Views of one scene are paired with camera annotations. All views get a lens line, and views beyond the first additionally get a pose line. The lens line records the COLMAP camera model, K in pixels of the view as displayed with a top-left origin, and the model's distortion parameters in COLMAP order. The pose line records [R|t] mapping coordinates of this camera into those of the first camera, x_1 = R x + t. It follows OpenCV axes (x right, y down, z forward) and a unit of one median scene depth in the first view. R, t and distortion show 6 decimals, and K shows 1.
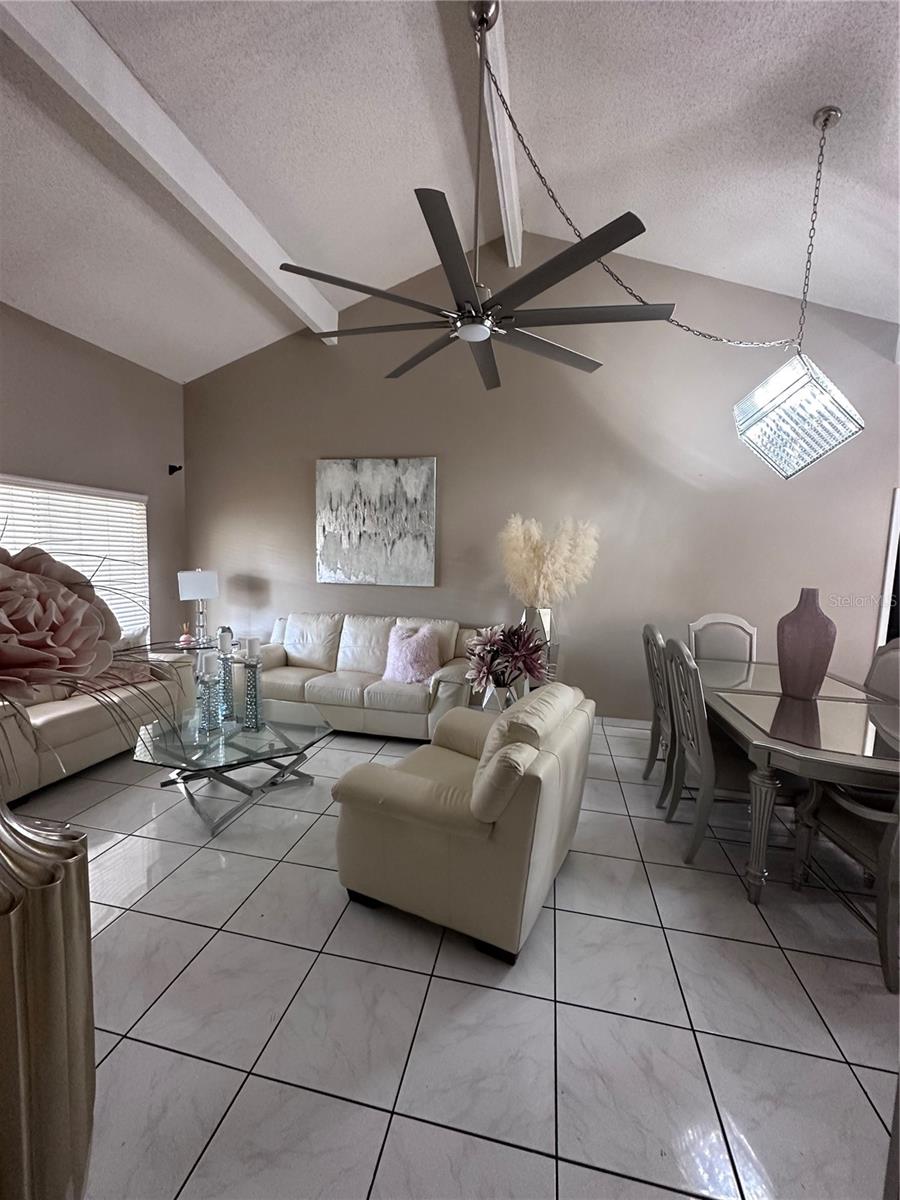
lens RADIAL K [[478.3, 0, 450.0], [0, 478.3, 600.0], [0, 0, 1]] dist [0.002869, 0.000005]
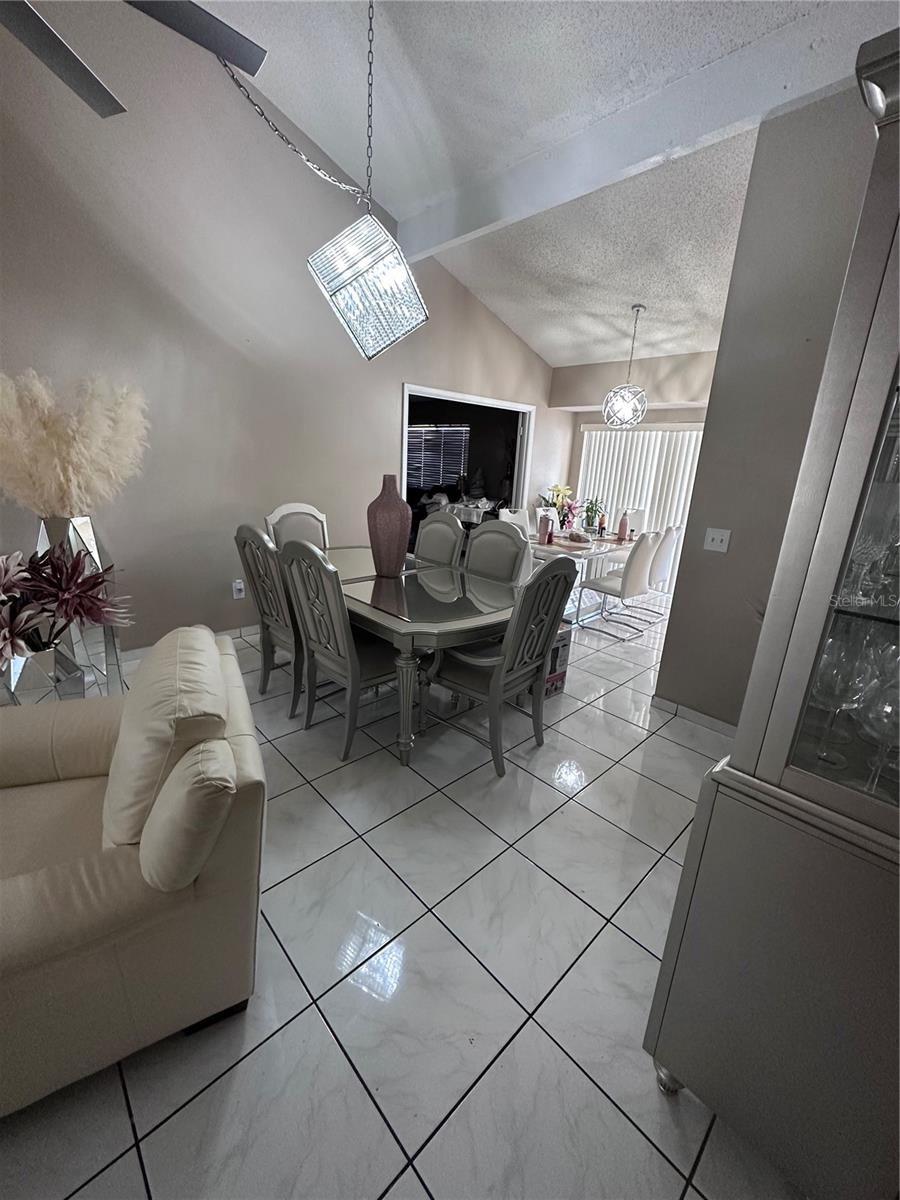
lens RADIAL K [[478.3, 0, 450.0], [0, 478.3, 600.0], [0, 0, 1]] dist [0.002869, 0.000005]
pose [[0.574142, -0.241410, 0.782357, -0.078386], [0.050732, 0.964197, 0.260290, -0.025896], [-0.817183, -0.109752, 0.565833, 0.253157]]
